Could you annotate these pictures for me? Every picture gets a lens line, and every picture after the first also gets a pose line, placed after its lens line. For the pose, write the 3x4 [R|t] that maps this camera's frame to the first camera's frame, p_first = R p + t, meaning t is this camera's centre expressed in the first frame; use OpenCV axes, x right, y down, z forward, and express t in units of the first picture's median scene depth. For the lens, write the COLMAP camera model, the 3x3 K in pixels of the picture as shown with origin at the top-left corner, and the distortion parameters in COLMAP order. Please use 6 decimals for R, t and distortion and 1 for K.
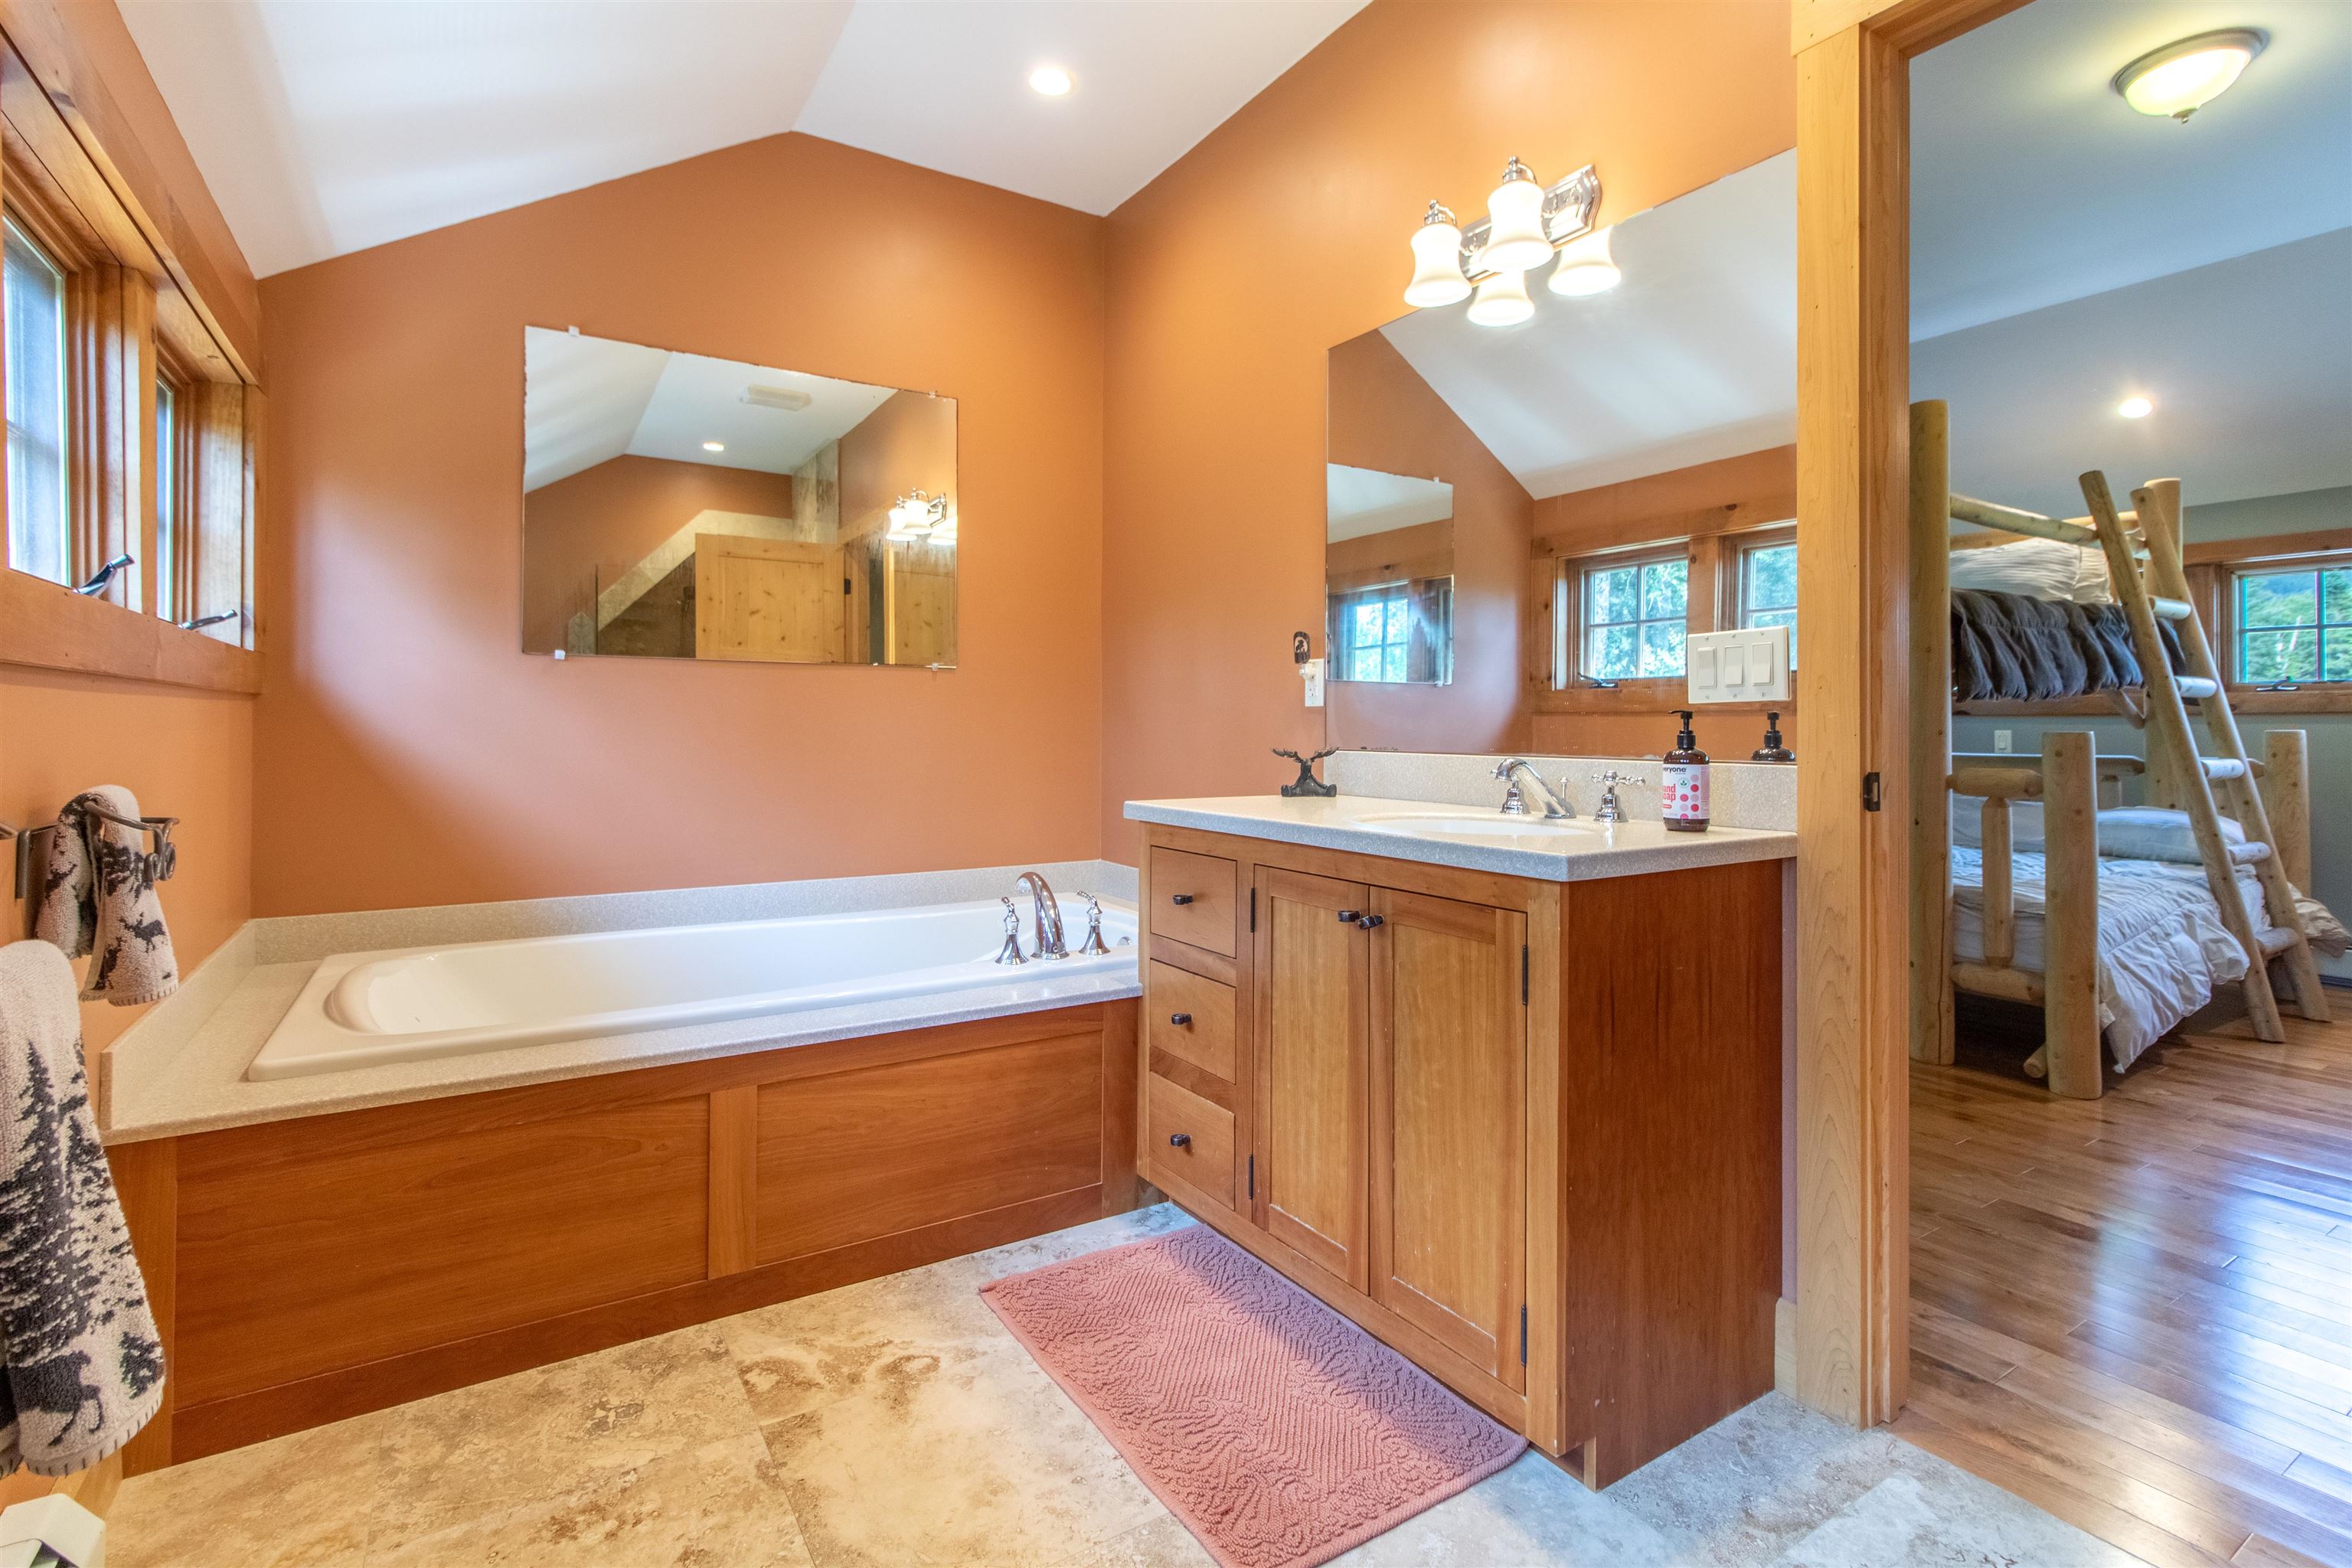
lens RADIAL K [[1092.1, 0, 1170.2], [0, 1092.1, 718.2], [0, 0, 1]] dist [-0.001095, 0.000235]
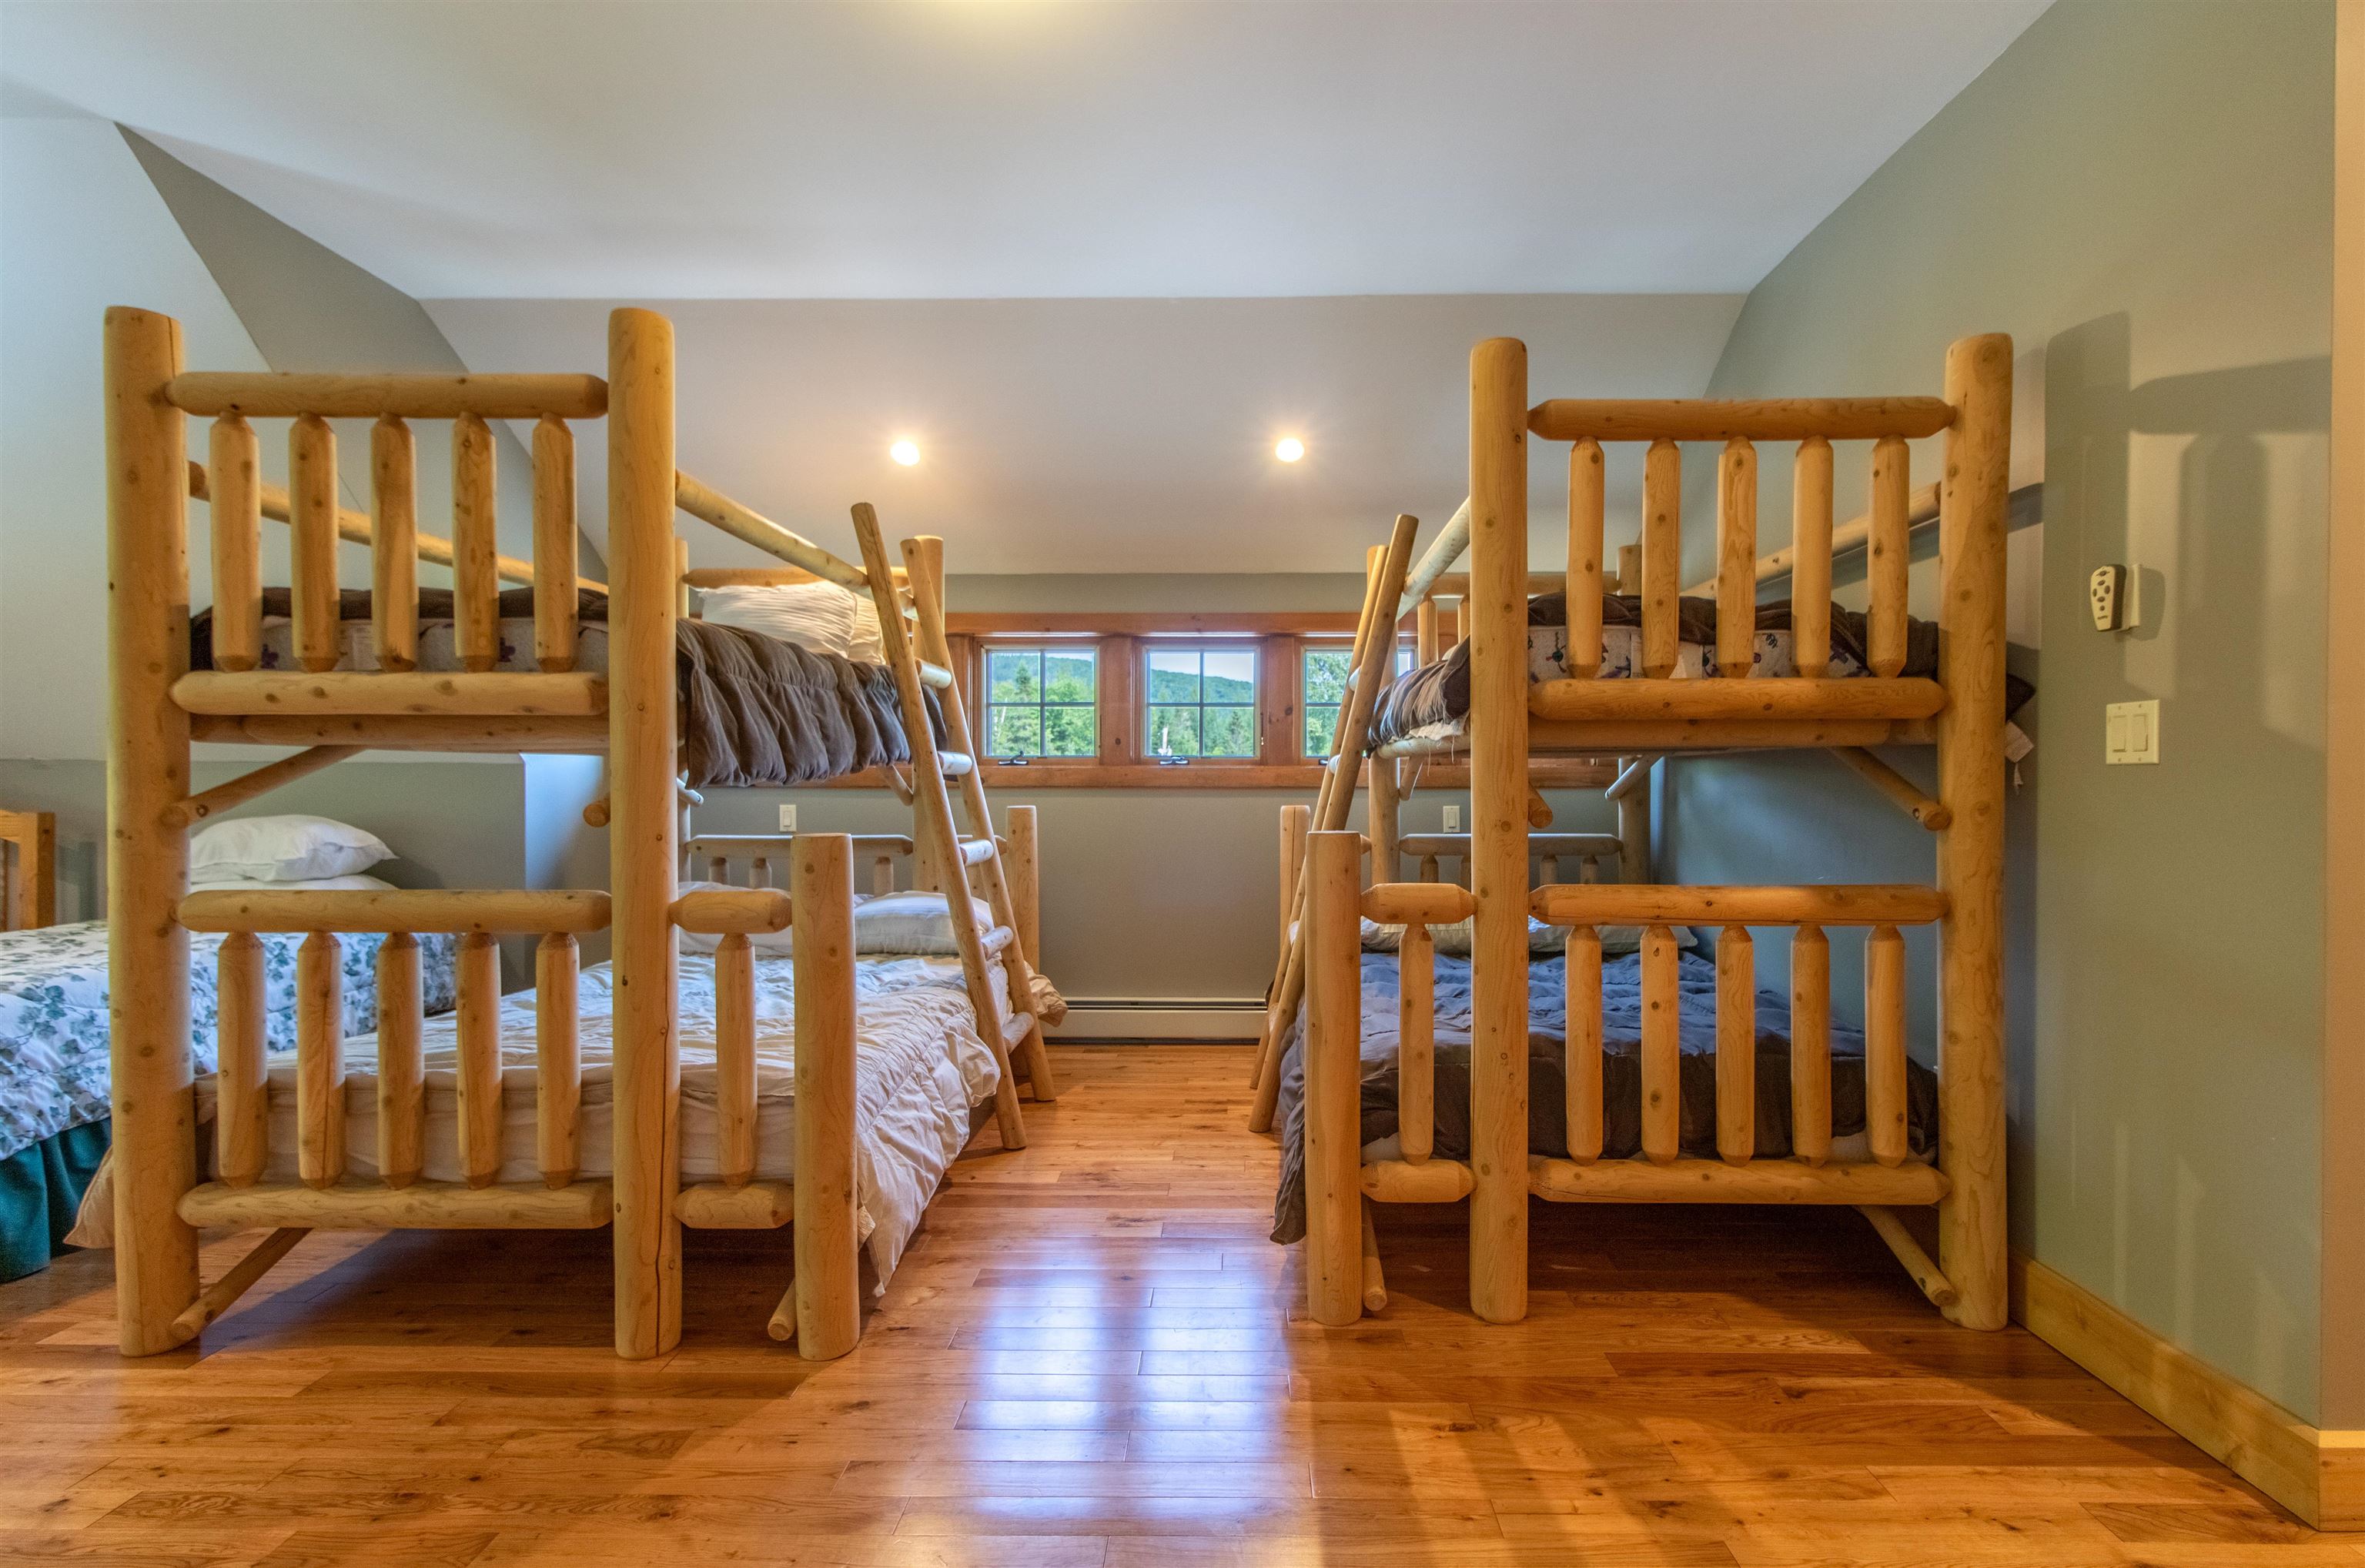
lens RADIAL K [[1098.0, 0, 1214.6], [0, 1098.0, 782.4], [0, 0, 1]] dist [-0.001095, 0.000235]
pose [[0.547428, -0.005984, 0.836831, 0.300422], [-0.004697, 0.999937, 0.010223, -0.023697], [-0.836840, -0.009527, 0.547365, 0.326967]]
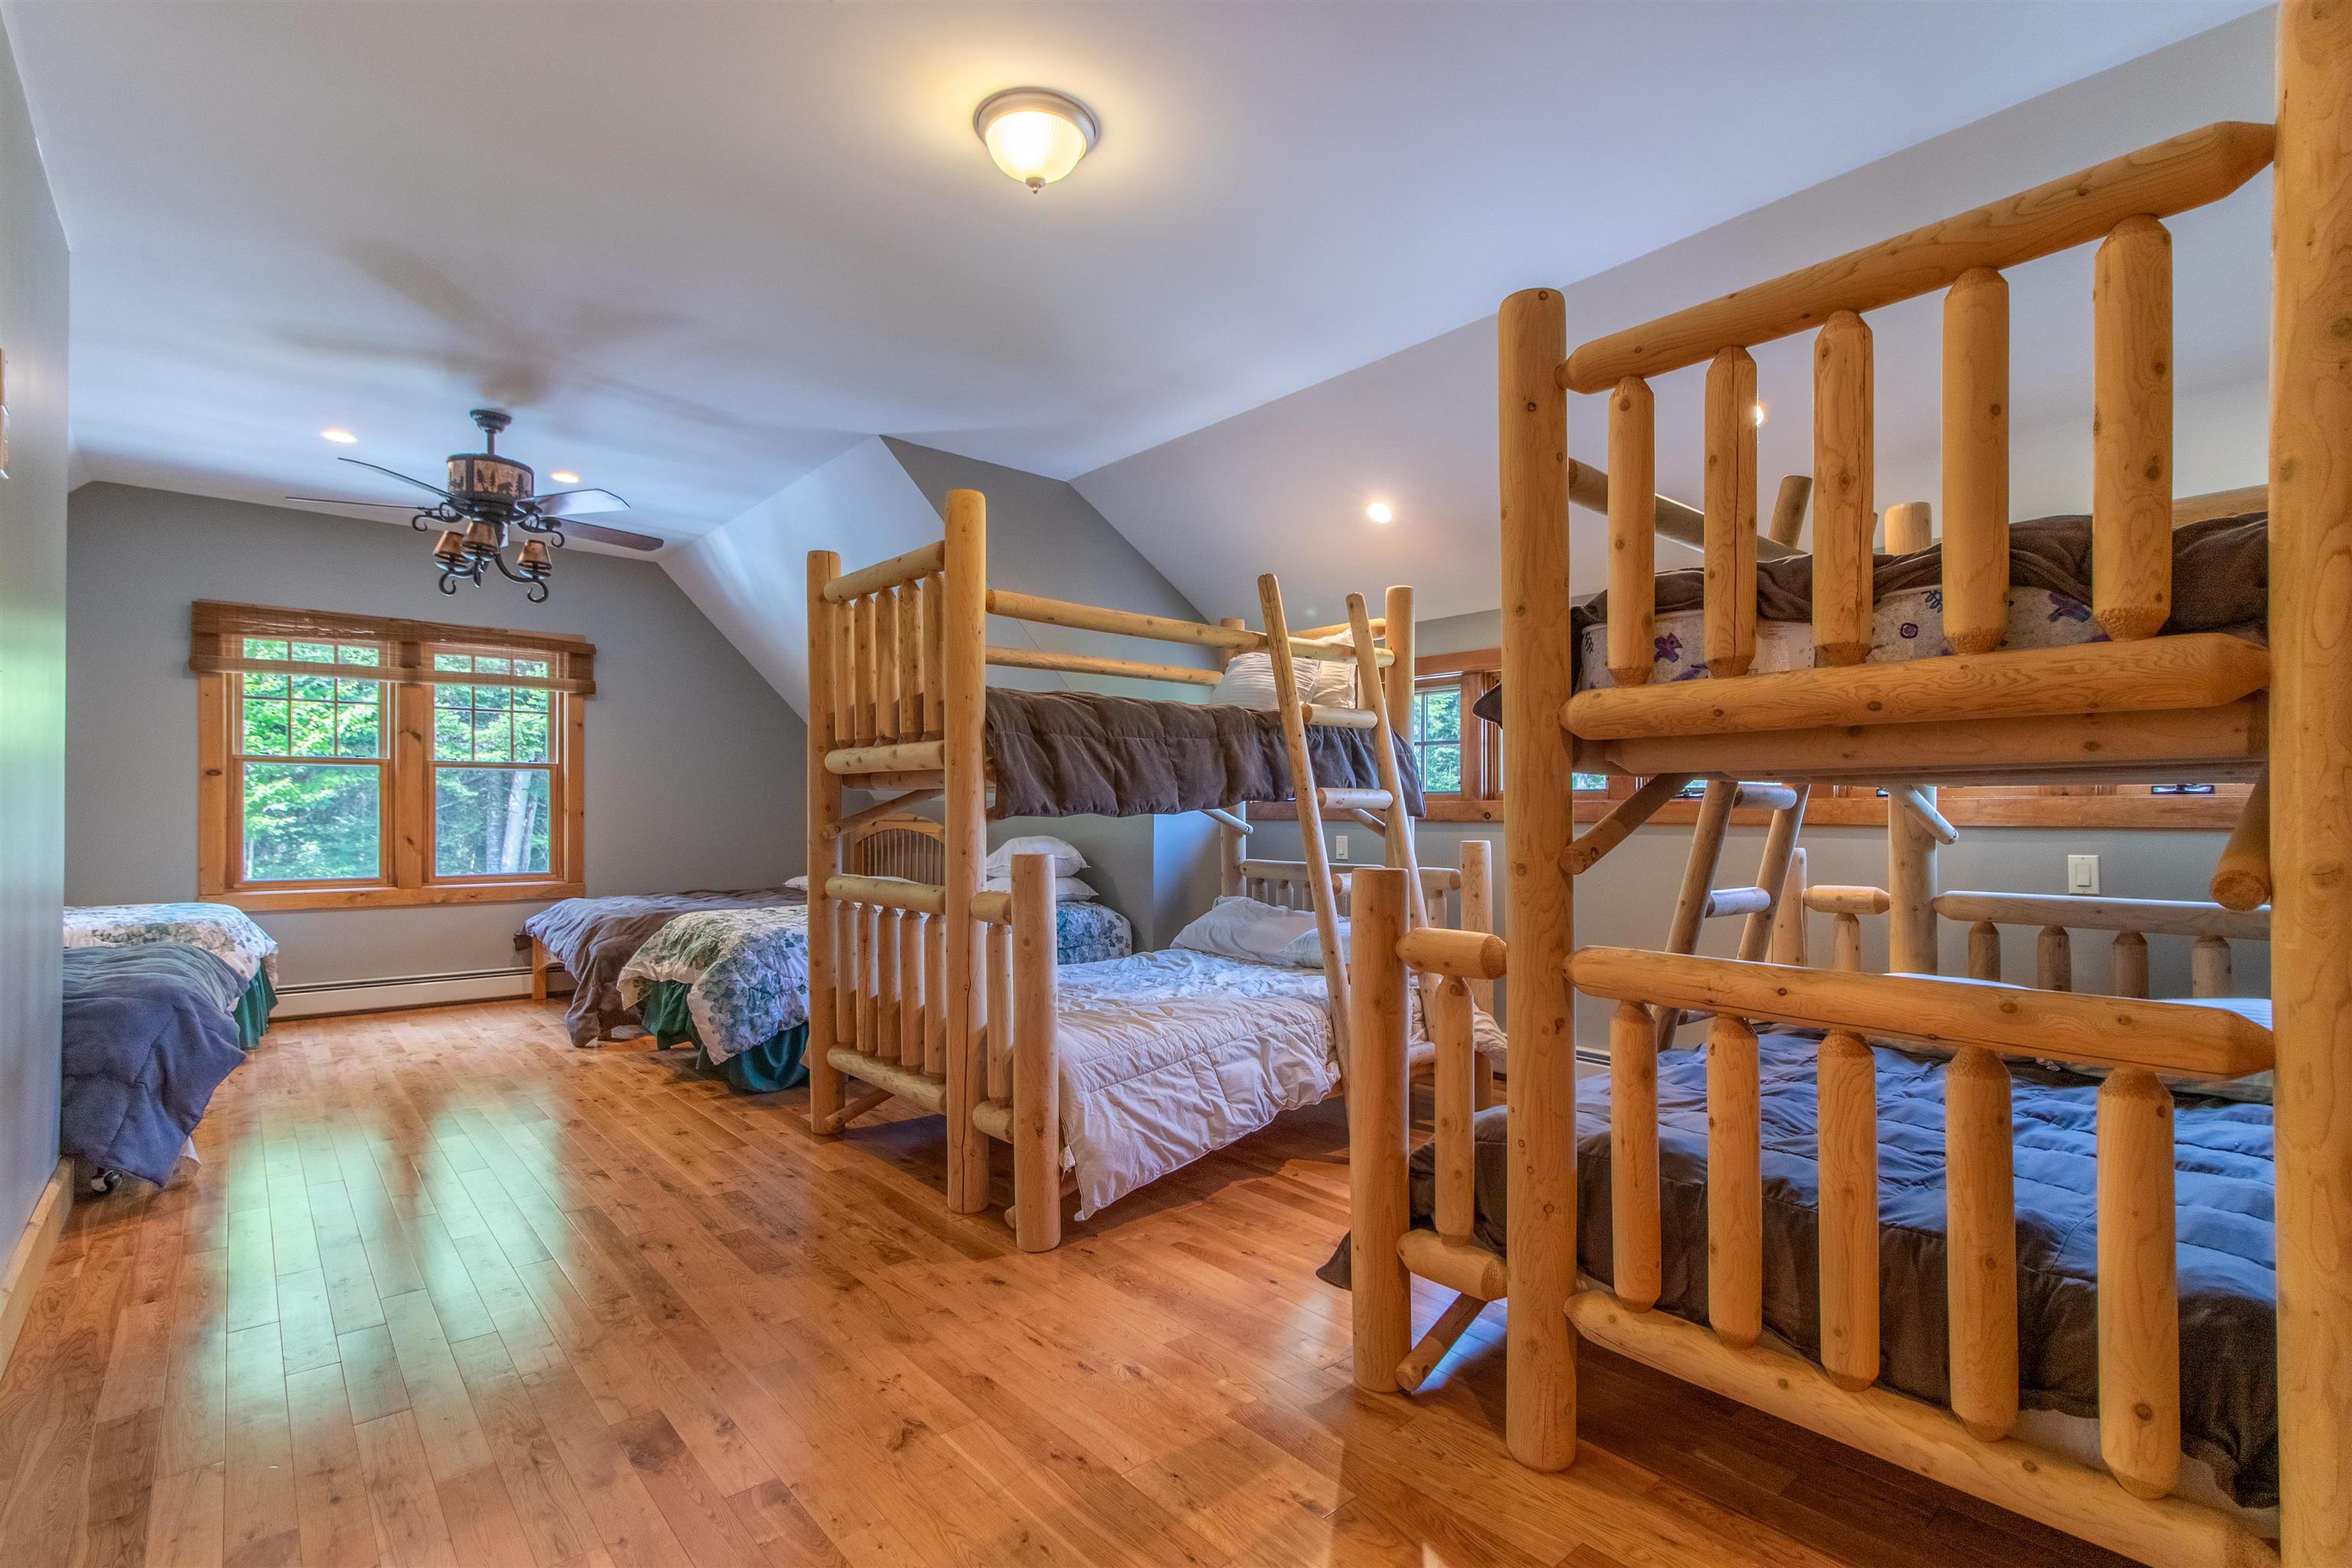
lens RADIAL K [[1092.1, 0, 1159.0], [0, 1092.1, 801.7], [0, 0, 1]] dist [-0.001095, 0.000235]
pose [[0.990535, 0.002165, 0.137244, 0.644590], [-0.001909, 0.999996, -0.001993, -0.024176], [-0.137248, 0.001712, 0.990535, 0.055646]]
